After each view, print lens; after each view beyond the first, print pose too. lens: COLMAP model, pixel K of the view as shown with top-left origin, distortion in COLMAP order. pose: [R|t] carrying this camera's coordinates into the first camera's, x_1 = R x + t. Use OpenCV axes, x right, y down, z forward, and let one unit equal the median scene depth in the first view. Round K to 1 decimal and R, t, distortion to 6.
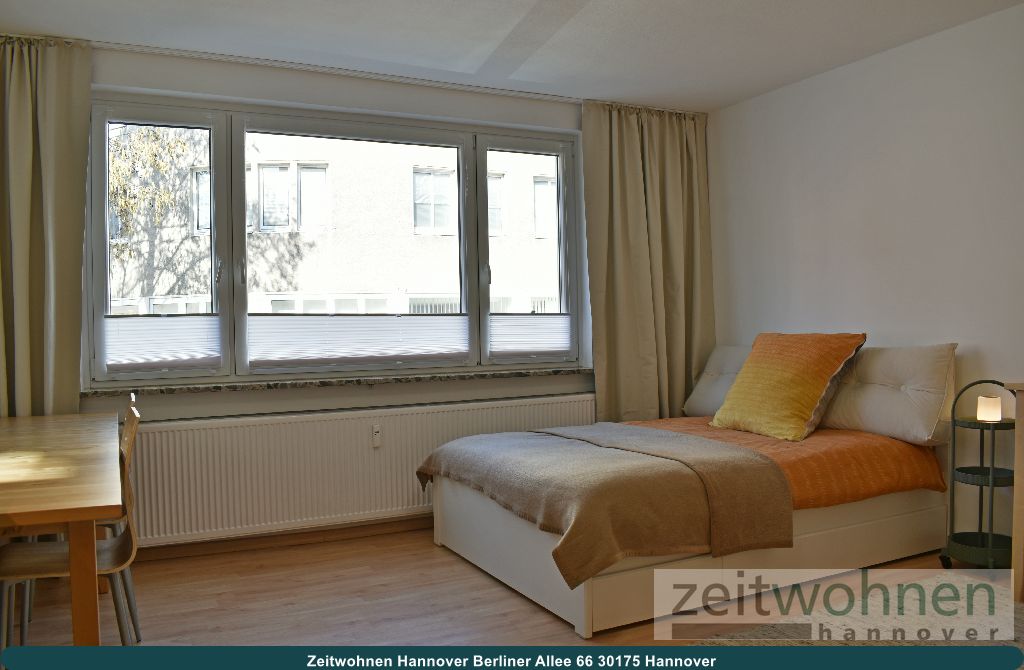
lens RADIAL K [[822.1, 0, 512.0], [0, 822.1, 335.0], [0, 0, 1]] dist [-0.089078, 0.009022]
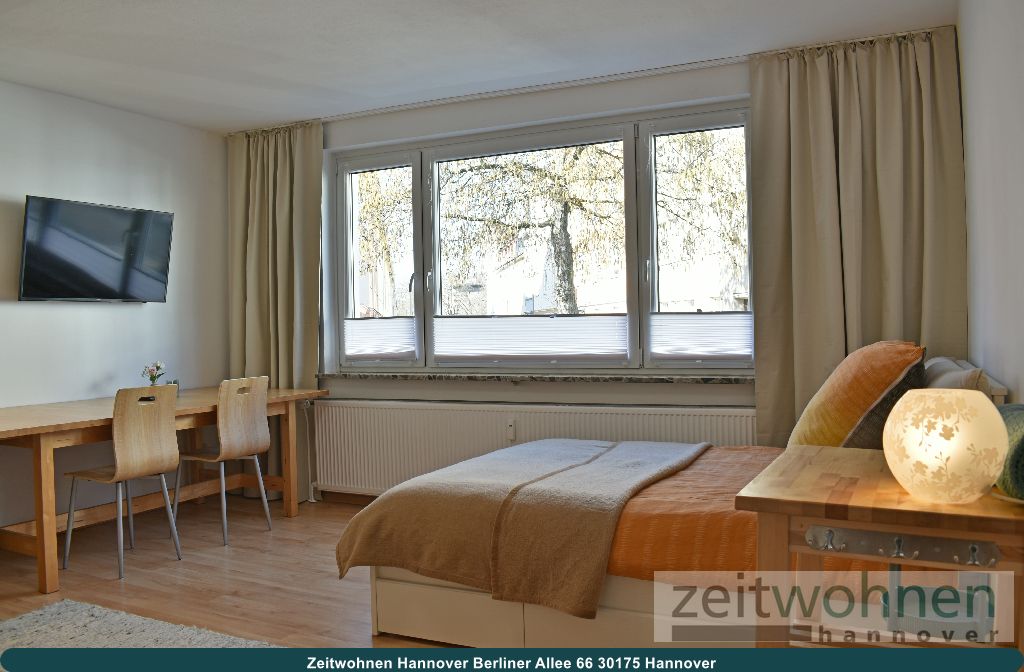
lens RADIAL K [[822.1, 0, 512.0], [0, 822.1, 336.0], [0, 0, 1]] dist [-0.089078, 0.009022]
pose [[0.611472, 0.017128, -0.791080, 0.654630], [-0.002247, 0.999799, 0.019910, -0.019615], [0.791263, -0.010397, 0.611388, 0.330152]]
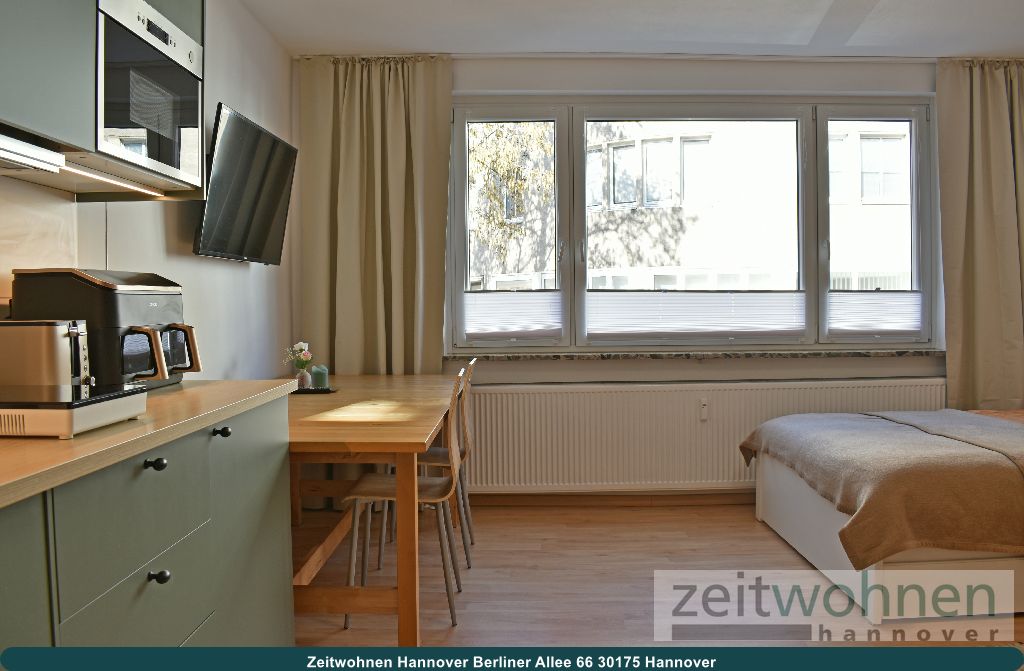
lens RADIAL K [[841.8, 0, 512.0], [0, 841.8, 335.5], [0, 0, 1]] dist [-0.090516, 0.005185]
pose [[0.893006, 0.026117, -0.449286, 0.085941], [-0.012373, 0.999362, 0.033499, -0.001293], [0.449874, -0.024356, 0.892760, -0.044288]]
